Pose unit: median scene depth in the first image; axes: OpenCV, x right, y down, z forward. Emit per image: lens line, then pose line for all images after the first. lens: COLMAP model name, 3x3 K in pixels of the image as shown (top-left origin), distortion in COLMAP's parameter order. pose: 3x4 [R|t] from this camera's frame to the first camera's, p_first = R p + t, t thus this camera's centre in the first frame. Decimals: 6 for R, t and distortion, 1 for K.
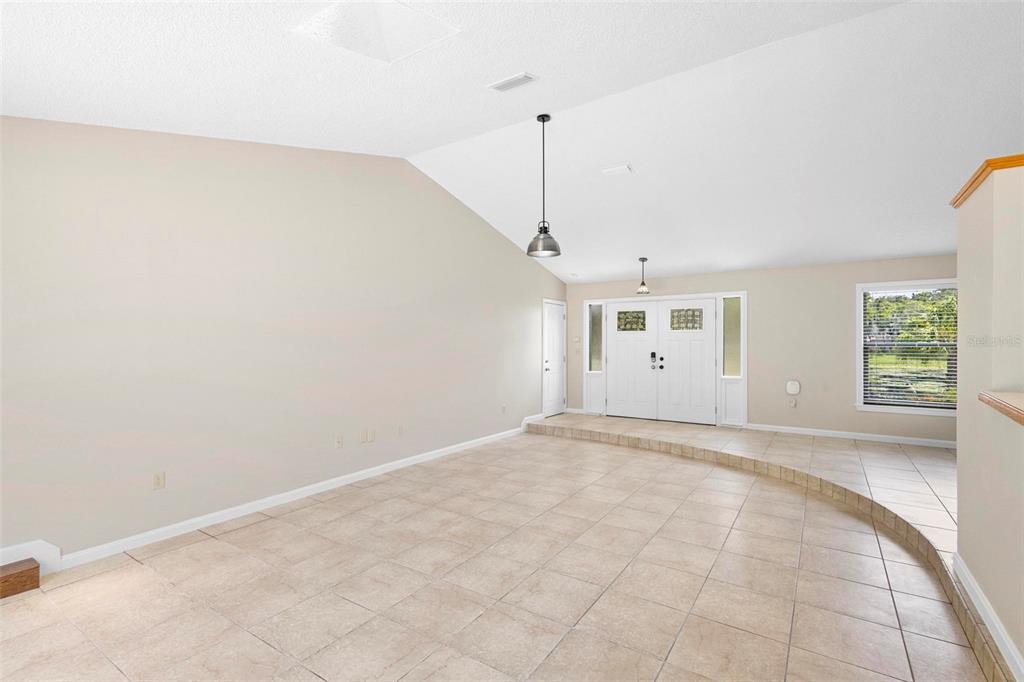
lens RADIAL K [[469.0, 0, 512.0], [0, 469.0, 341.0], [0, 0, 1]] dist [0.003330, 0.000569]
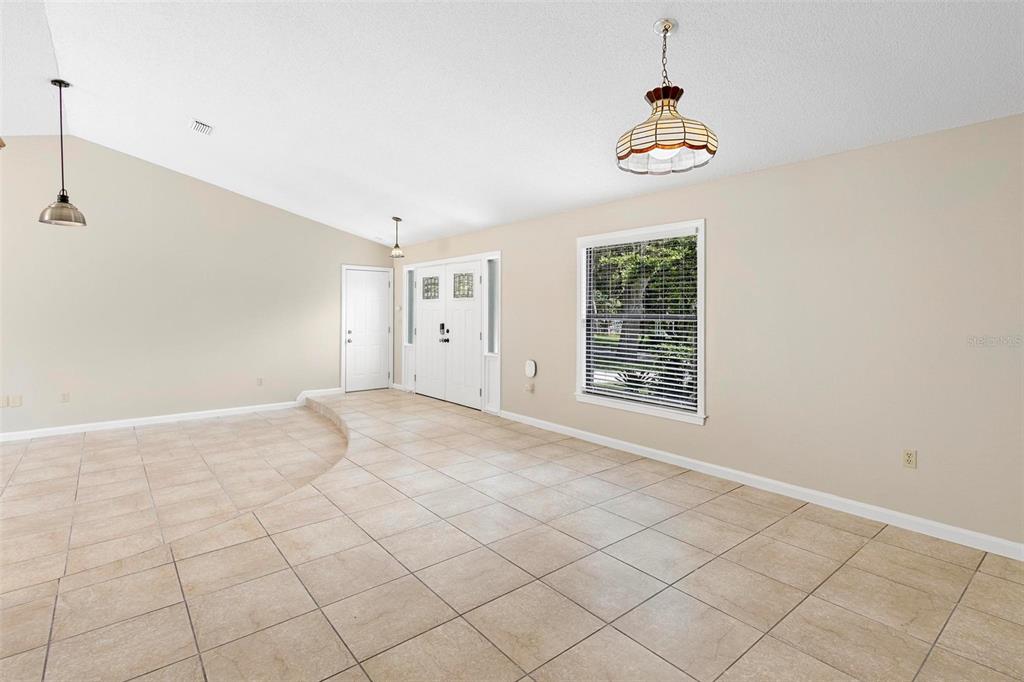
lens RADIAL K [[493.9, 0, 519.8], [0, 493.9, 310.5], [0, 0, 1]] dist [0.003549, 0.000561]
pose [[0.959153, -0.000273, -0.282889, 0.721914], [0.001651, 0.999988, 0.004635, -0.004312], [0.282884, -0.004913, 0.959142, 0.159895]]
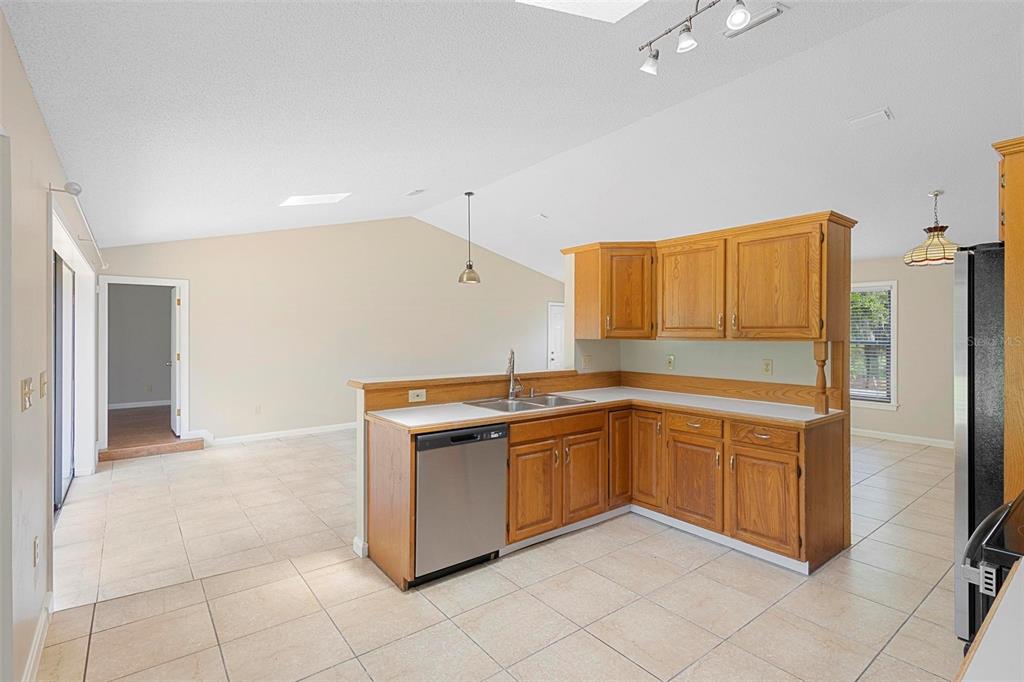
lens RADIAL K [[485.4, 0, 514.1], [0, 485.4, 332.3], [0, 0, 1]] dist [0.003220, 0.000160]
pose [[0.951418, -0.001270, -0.307899, 0.395484], [0.001172, 0.999999, -0.000503, -0.011608], [0.307899, 0.000118, 0.951419, -0.265179]]
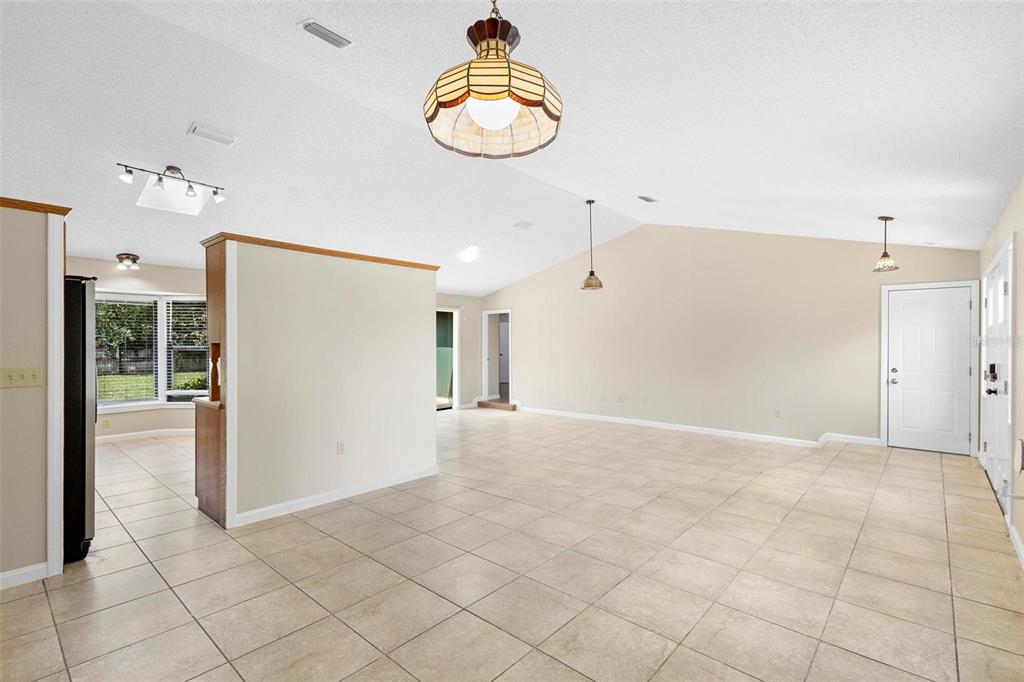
lens RADIAL K [[469.0, 0, 512.0], [0, 469.0, 341.0], [0, 0, 1]] dist [0.003330, 0.000569]
pose [[-0.136987, -0.005974, -0.990555, 0.940690], [0.004973, 0.999965, -0.006719, -0.001025], [0.990560, -0.005846, -0.136953, 0.540951]]
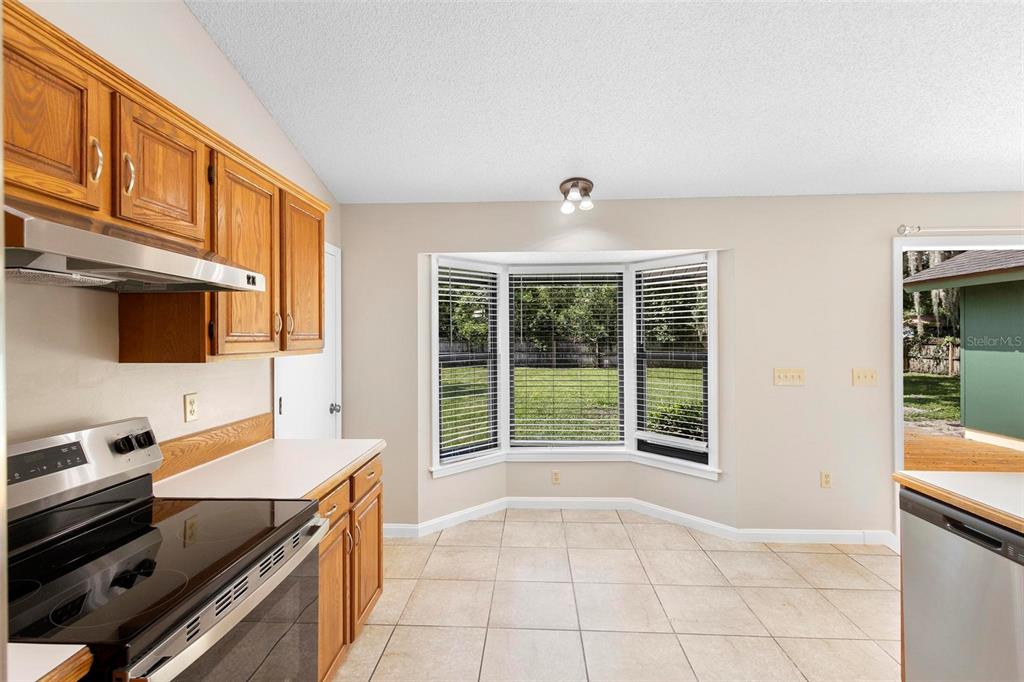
lens RADIAL K [[469.0, 0, 512.0], [0, 469.0, 341.0], [0, 0, 1]] dist [0.003330, 0.000569]
pose [[-0.854038, 0.005843, -0.520179, 0.522348], [0.006563, 0.999978, 0.000457, -0.012696], [0.520170, -0.003024, -0.854057, 0.129621]]
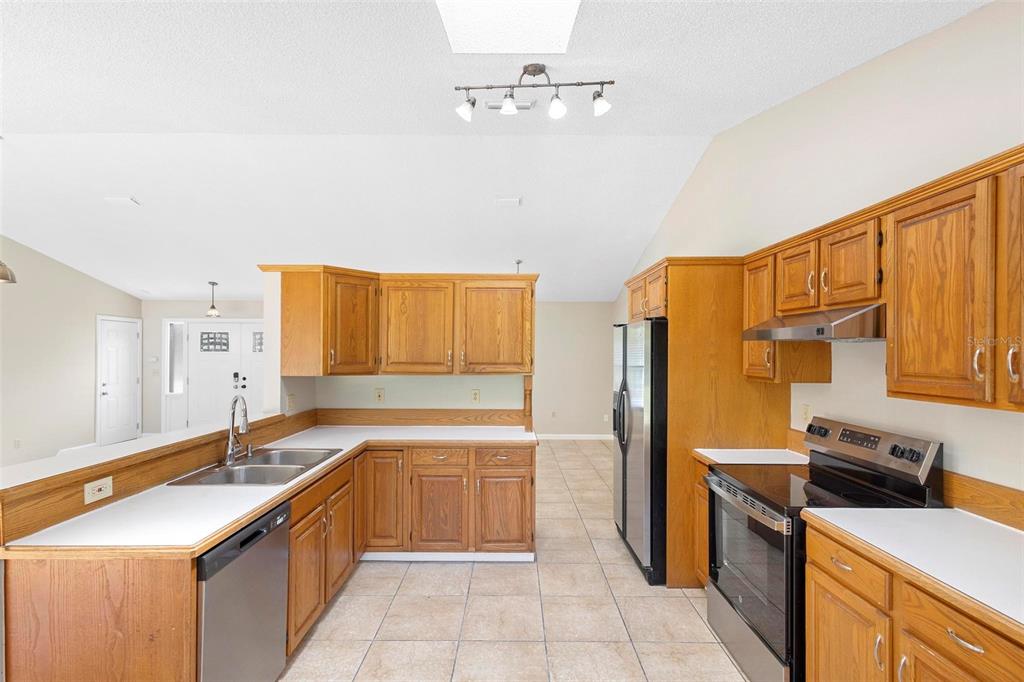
lens RADIAL K [[470.8, 0, 512.0], [0, 470.8, 352.6], [0, 0, 1]] dist [0.002047, 0.000767]
pose [[0.828641, 0.001425, 0.559778, 0.230236], [-0.004786, 0.999978, 0.004540, -0.028563], [-0.559760, -0.006441, 0.828630, -0.208707]]
